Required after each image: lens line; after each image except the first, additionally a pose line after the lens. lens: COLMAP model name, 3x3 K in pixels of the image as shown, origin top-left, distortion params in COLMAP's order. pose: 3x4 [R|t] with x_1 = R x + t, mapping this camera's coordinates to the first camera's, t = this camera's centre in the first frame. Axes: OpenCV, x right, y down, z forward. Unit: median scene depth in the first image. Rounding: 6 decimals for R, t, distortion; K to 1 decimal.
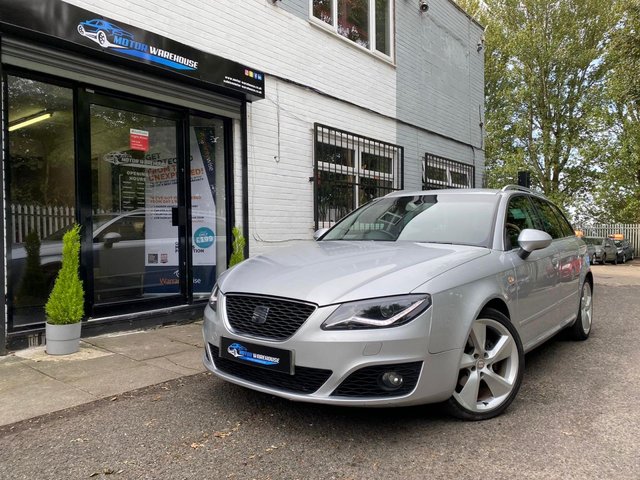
lens RADIAL K [[480.8, 0, 315.9], [0, 480.8, 239.4], [0, 0, 1]] dist [0.033708, -0.020403]
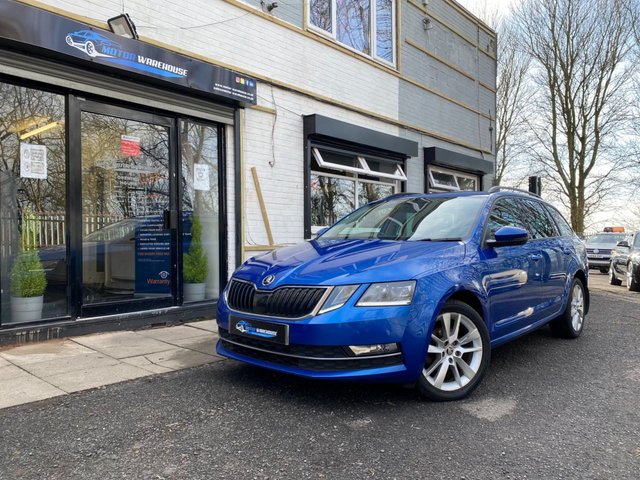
lens RADIAL K [[480.8, 0, 317.7], [0, 480.8, 237.5], [0, 0, 1]] dist [0.033708, -0.020403]
pose [[0.998846, 0.000748, -0.048013, 0.069980], [-0.001676, 0.999813, -0.019288, 0.008020], [0.047990, 0.019347, 0.998660, -0.006932]]
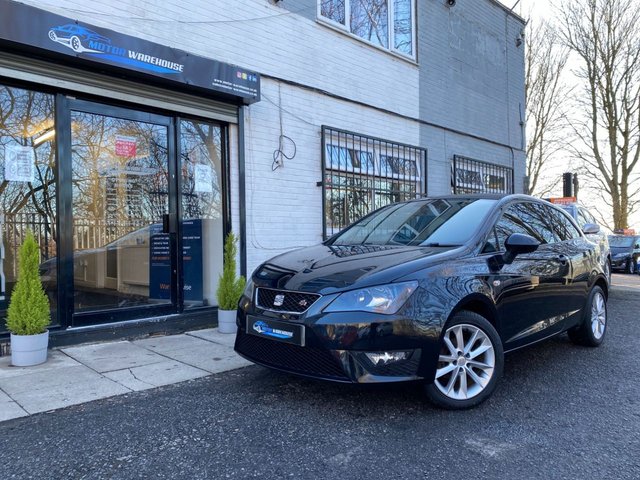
lens RADIAL K [[480.8, 0, 321.0], [0, 480.8, 239.1], [0, 0, 1]] dist [0.033708, -0.020403]
pose [[0.993860, -0.005764, -0.110498, 0.116158], [0.003758, 0.999824, -0.018357, 0.002800], [0.110585, 0.017829, 0.993707, 0.056693]]
